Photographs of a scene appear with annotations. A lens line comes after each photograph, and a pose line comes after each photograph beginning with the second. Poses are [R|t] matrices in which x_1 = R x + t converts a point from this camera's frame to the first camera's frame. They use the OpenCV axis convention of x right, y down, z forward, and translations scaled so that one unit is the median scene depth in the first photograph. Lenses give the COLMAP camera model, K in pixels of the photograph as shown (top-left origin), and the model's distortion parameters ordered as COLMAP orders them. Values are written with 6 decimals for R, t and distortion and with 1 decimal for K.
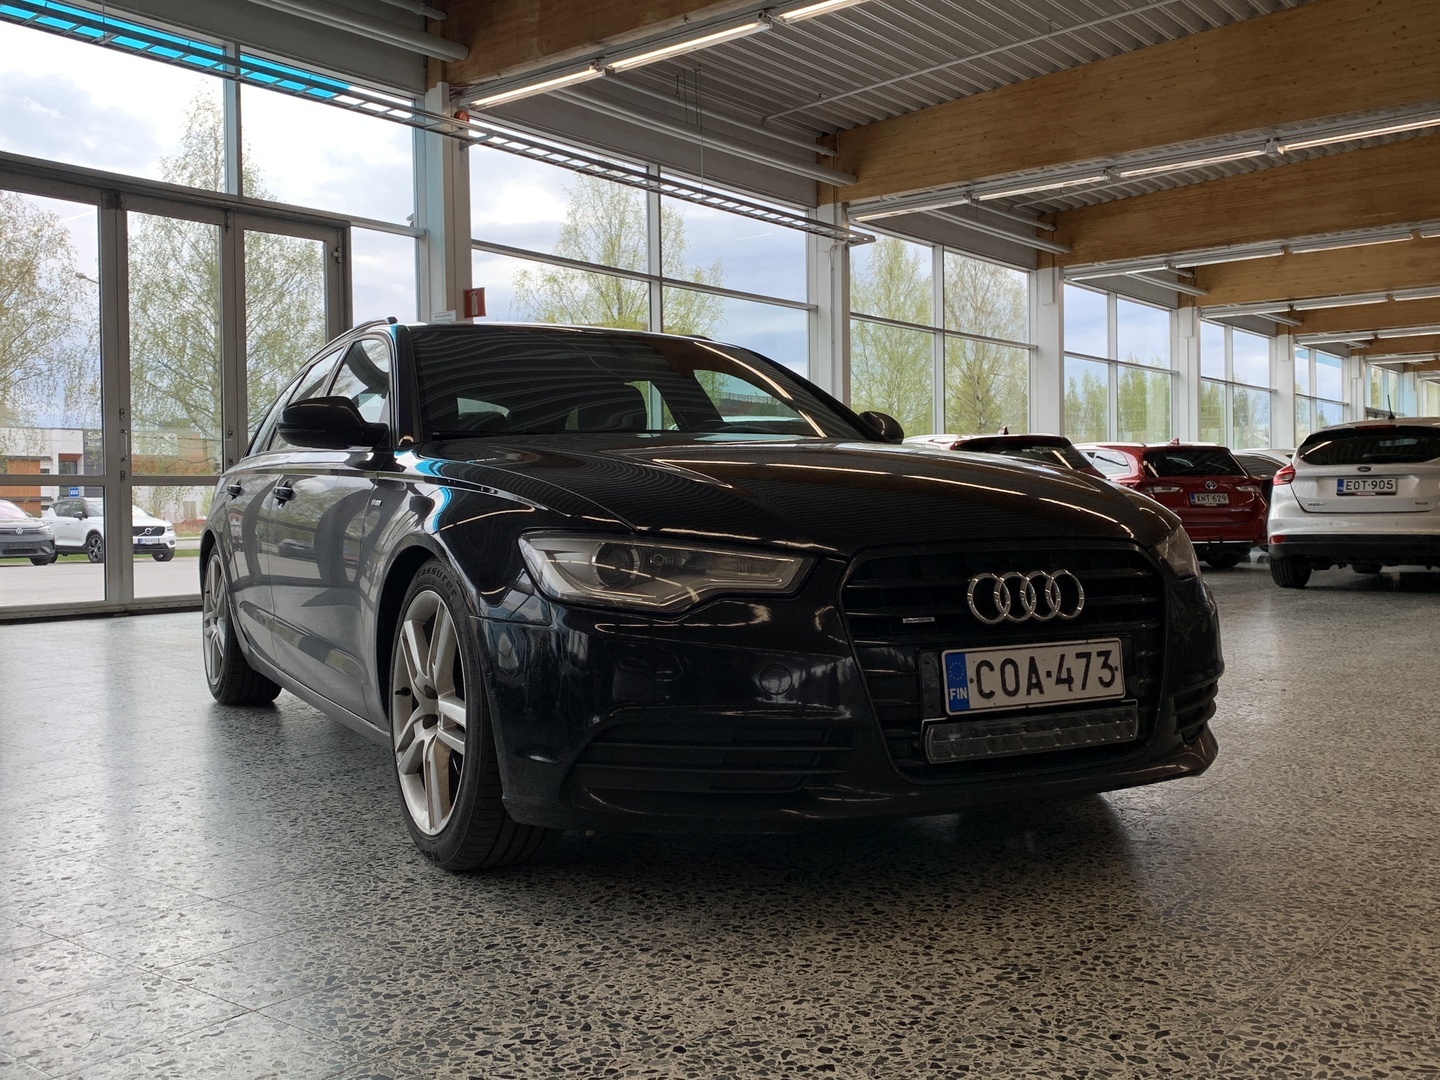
lens RADIAL K [[1363.0, 0, 722.0], [0, 1363.0, 544.0], [0, 0, 1]] dist [-0.012672, 0.000000]
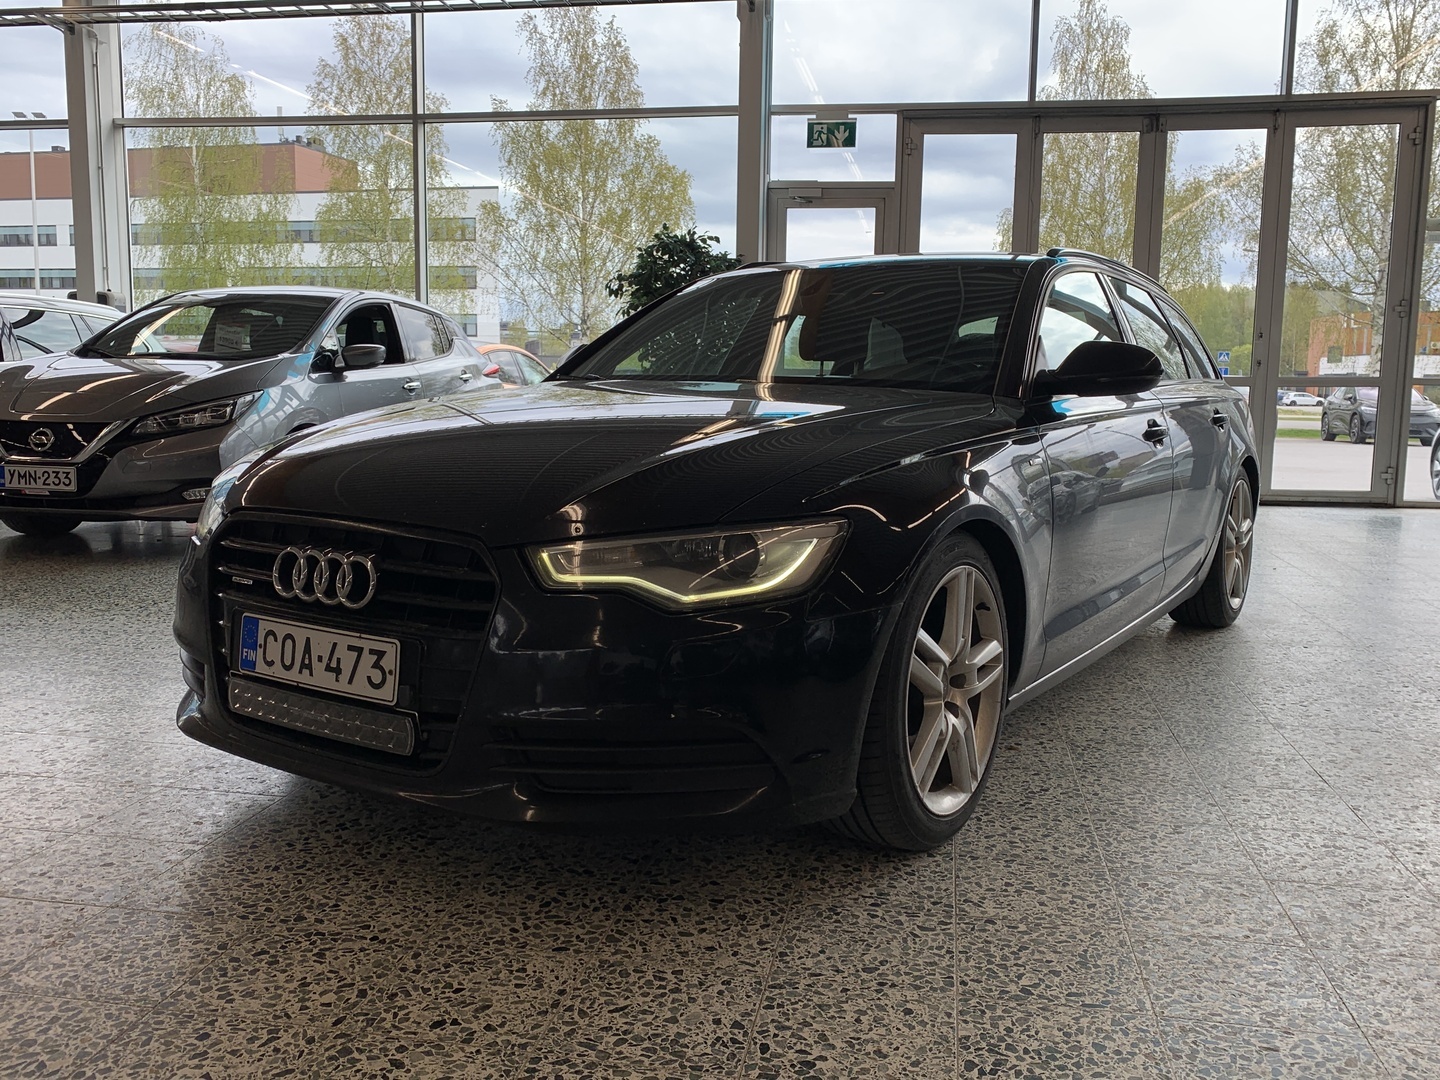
lens RADIAL K [[1202.2, 0, 682.2], [0, 1202.2, 559.9], [0, 0, 1]] dist [0.027663, -0.023772]
pose [[0.477158, 0.144660, -0.866830, 1.116092], [-0.045331, 0.989098, 0.140111, -0.109492], [0.877648, -0.027561, 0.478513, 0.820706]]
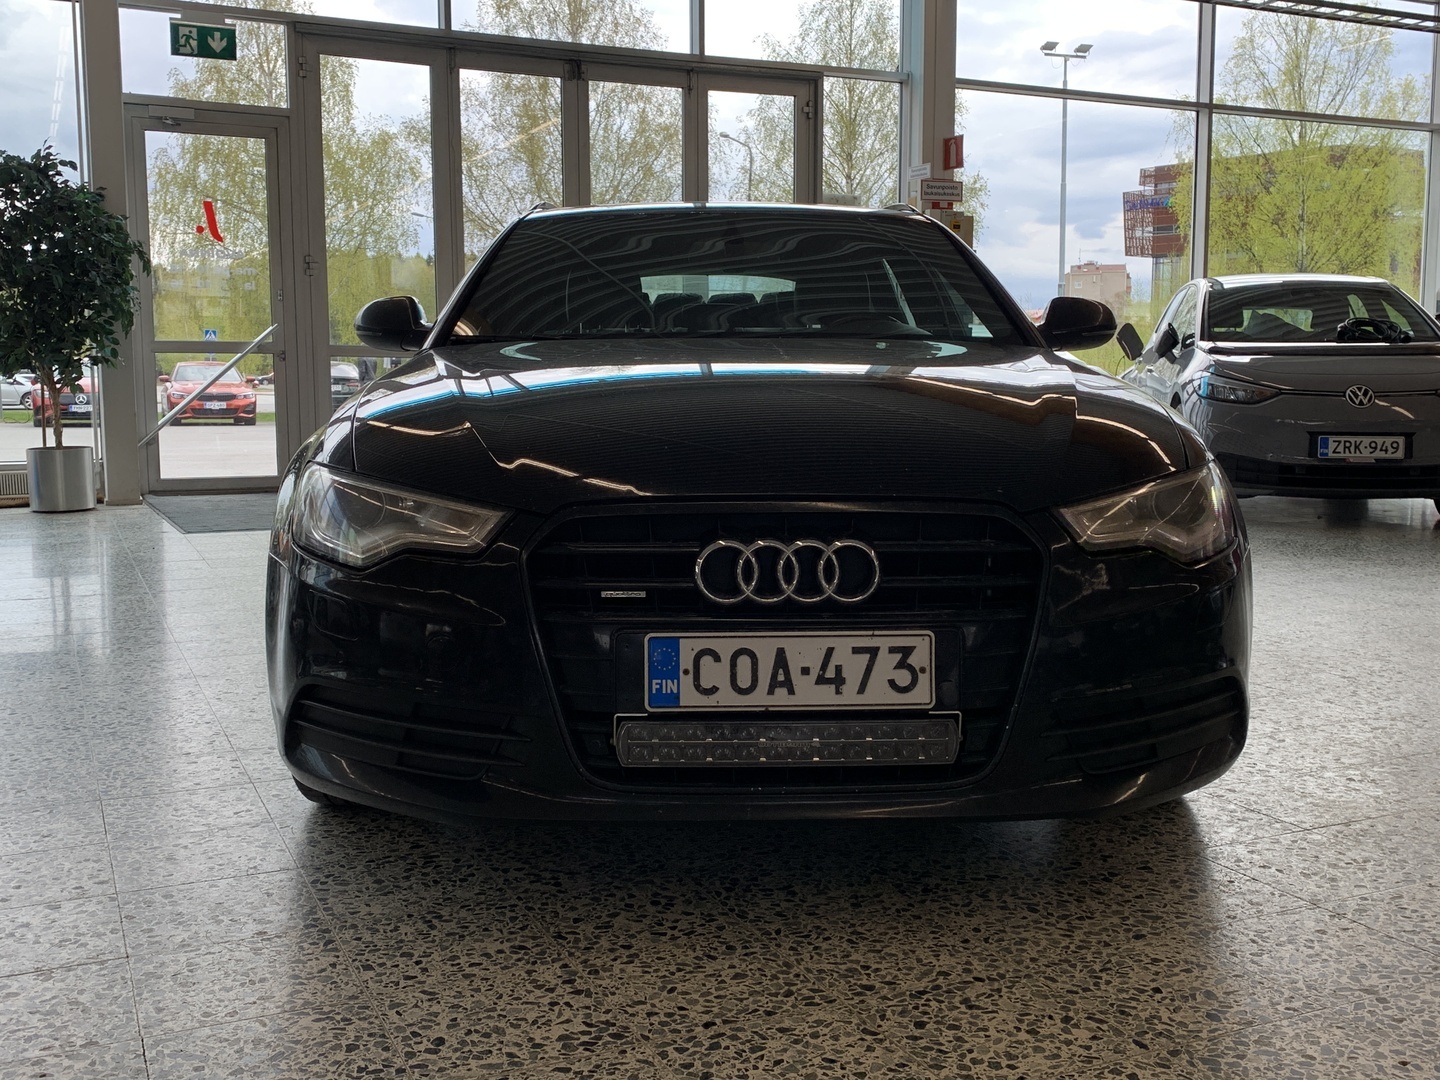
lens RADIAL K [[1463.0, 0, 711.9], [0, 1463.0, 544.8], [0, 0, 1]] dist [0.015169, 0.000000]
pose [[0.898113, 0.059693, -0.435696, 0.561213], [-0.018522, 0.995000, 0.098141, -0.060389], [0.439376, -0.080072, 0.894728, 0.222531]]
